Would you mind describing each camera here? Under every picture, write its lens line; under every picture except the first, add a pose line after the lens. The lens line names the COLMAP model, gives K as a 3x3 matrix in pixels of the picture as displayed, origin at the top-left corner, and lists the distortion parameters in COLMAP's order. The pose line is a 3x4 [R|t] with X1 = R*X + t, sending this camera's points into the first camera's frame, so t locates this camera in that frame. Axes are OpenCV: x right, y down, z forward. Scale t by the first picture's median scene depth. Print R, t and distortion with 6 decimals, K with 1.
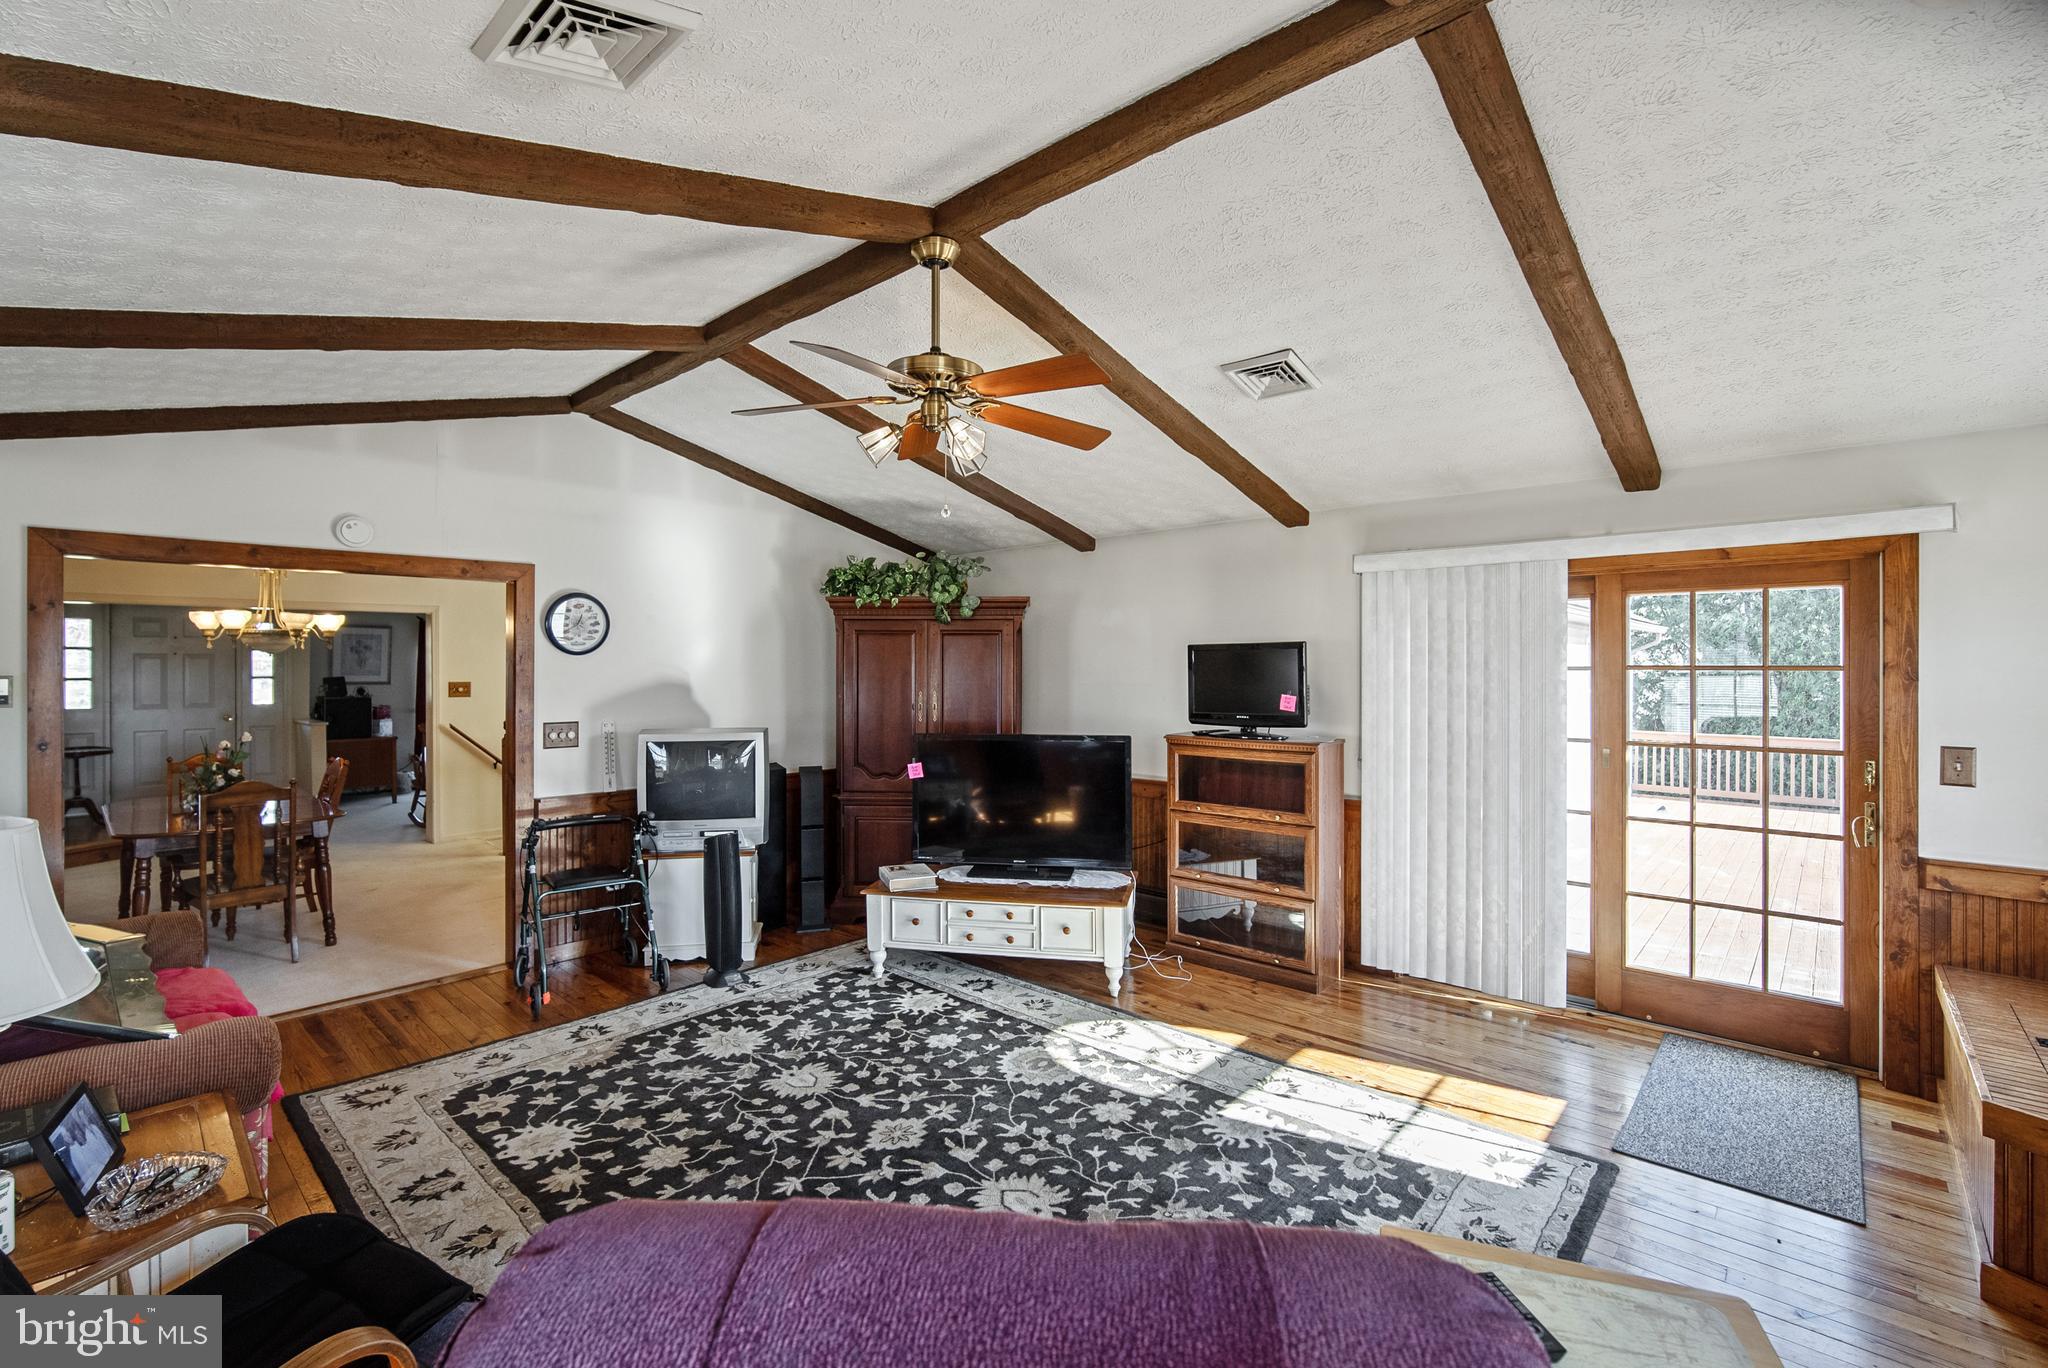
lens RADIAL K [[910.4, 0, 1012.2], [0, 910.4, 664.3], [0, 0, 1]] dist [-0.000480, 0.001088]
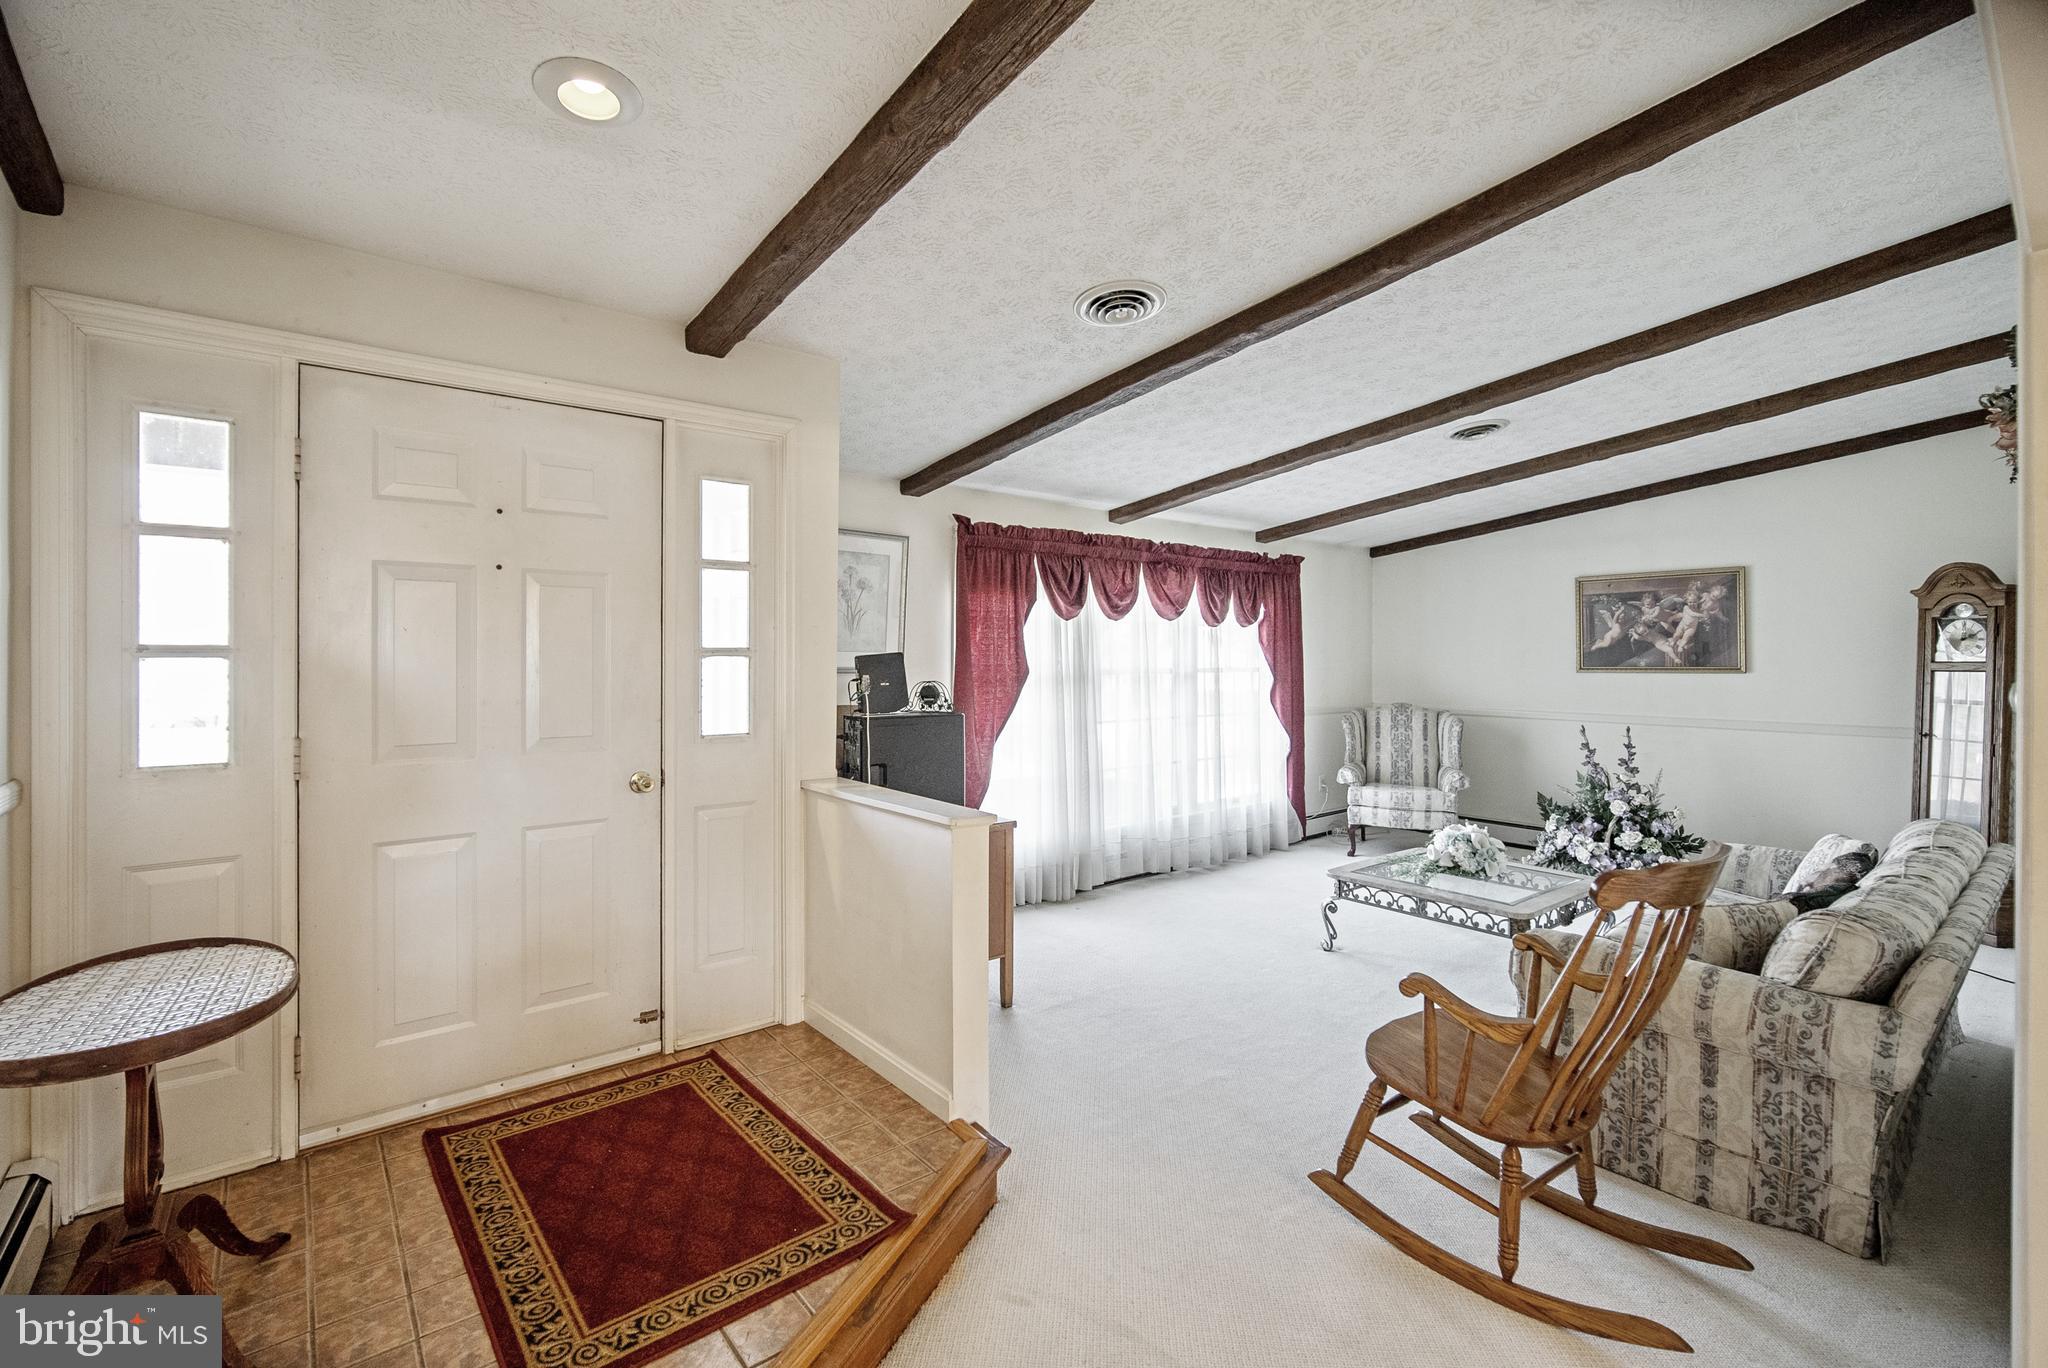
lens RADIAL K [[910.4, 0, 1031.1], [0, 910.4, 650.6], [0, 0, 1]] dist [-0.000480, 0.001088]
pose [[0.993939, 0.005736, -0.109783, -0.723862], [-0.005948, 0.999981, -0.001611, 0.014417], [0.109771, 0.002254, 0.993954, 0.735615]]
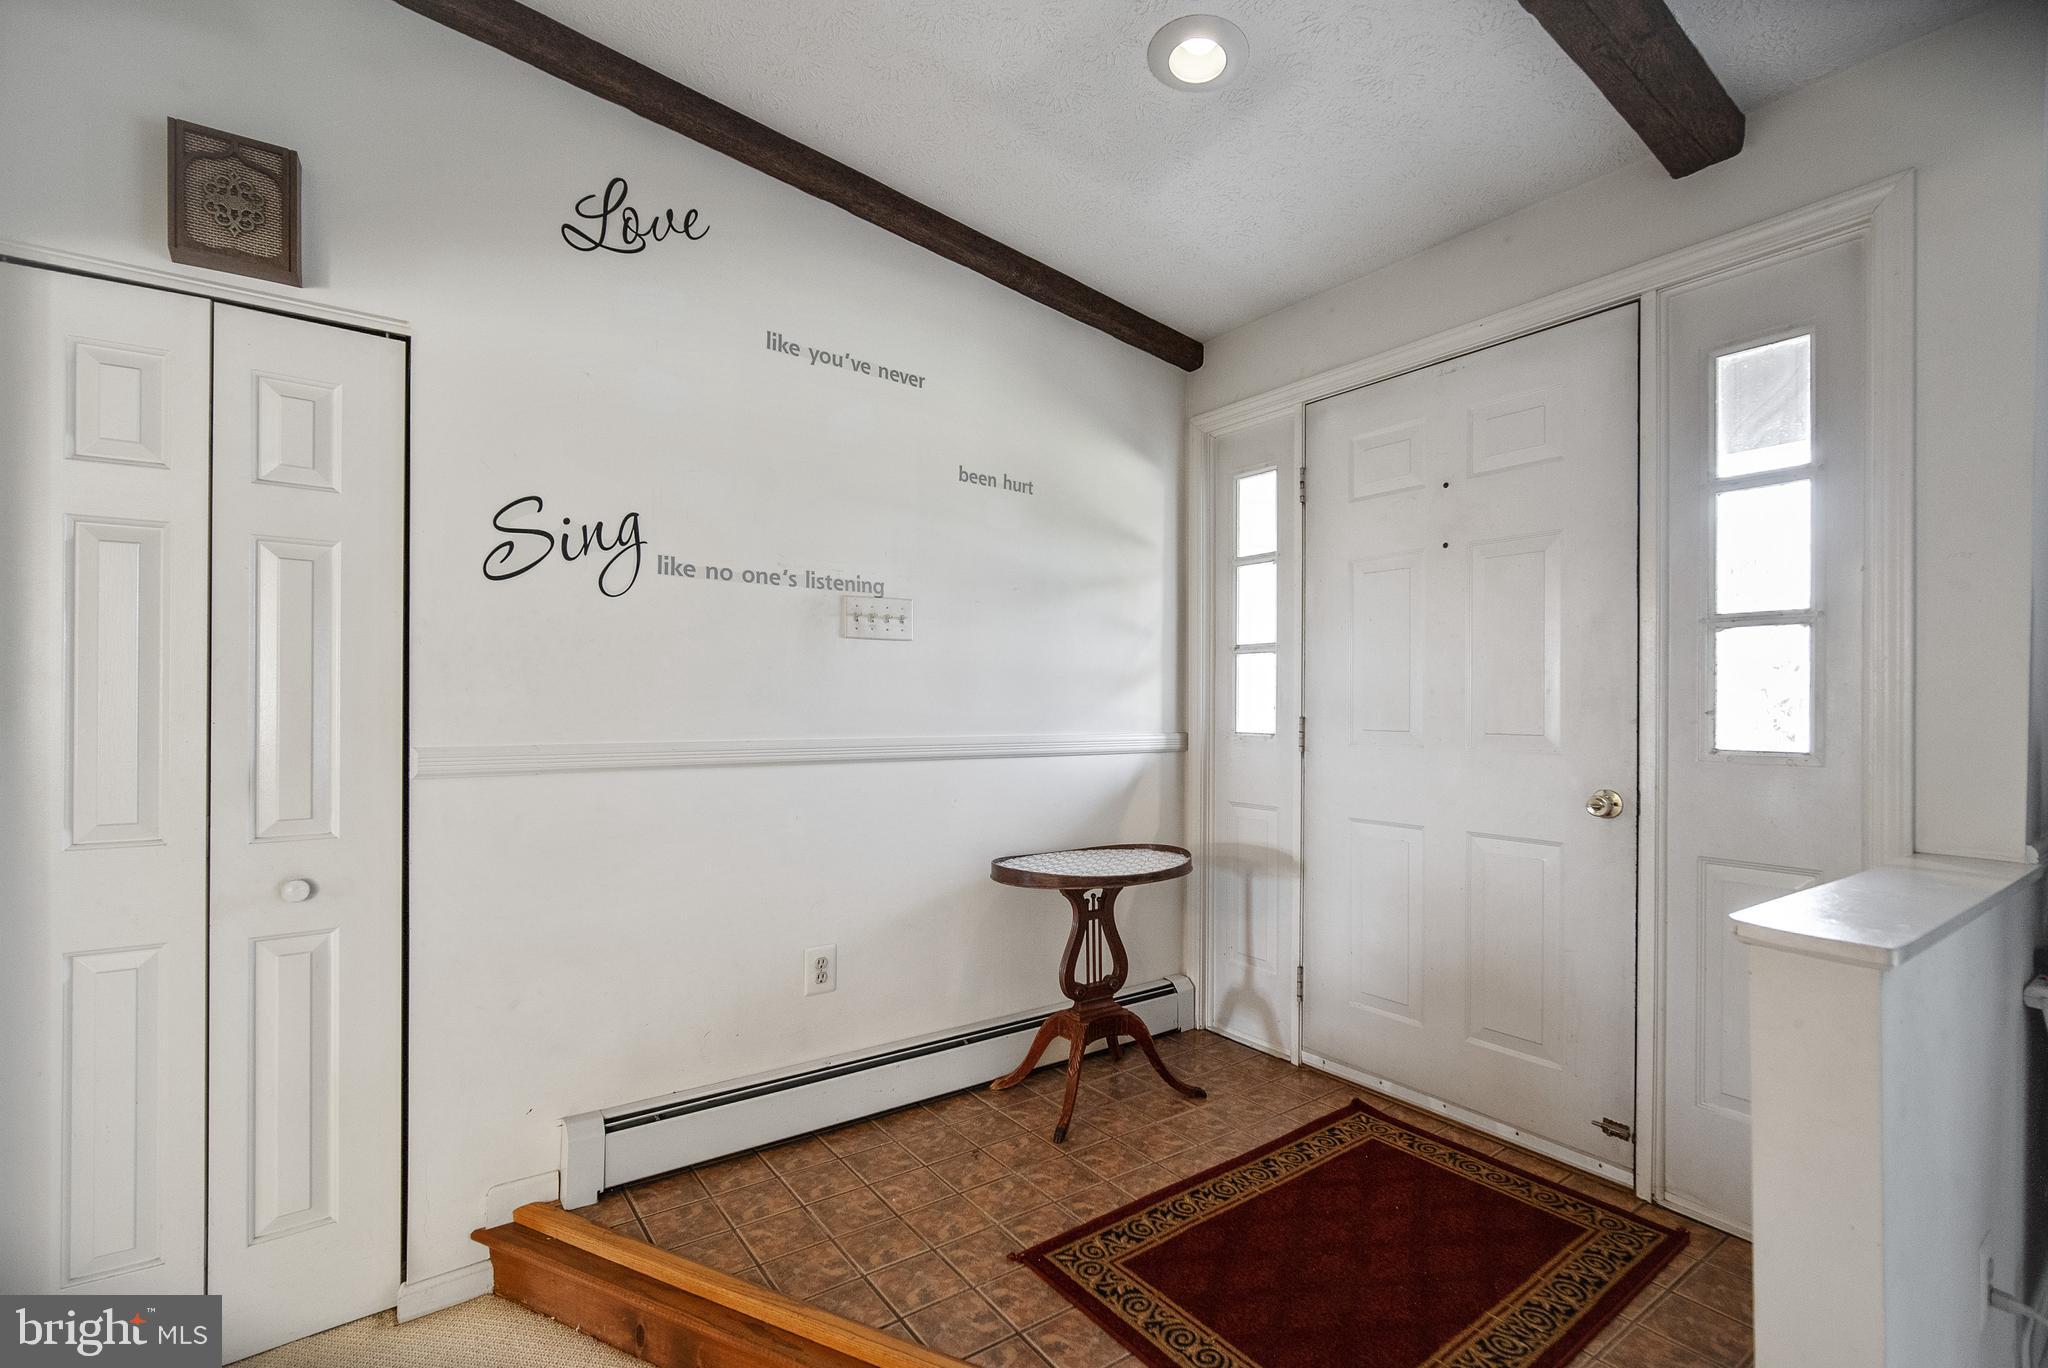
lens RADIAL K [[910.4, 0, 1009.9], [0, 910.4, 698.9], [0, 0, 1]] dist [-0.000480, 0.001088]
pose [[-0.185705, -0.003677, -0.982599, -0.635307], [-0.003969, 0.999988, -0.002992, 0.035334], [0.982597, 0.003344, -0.185718, 0.931191]]
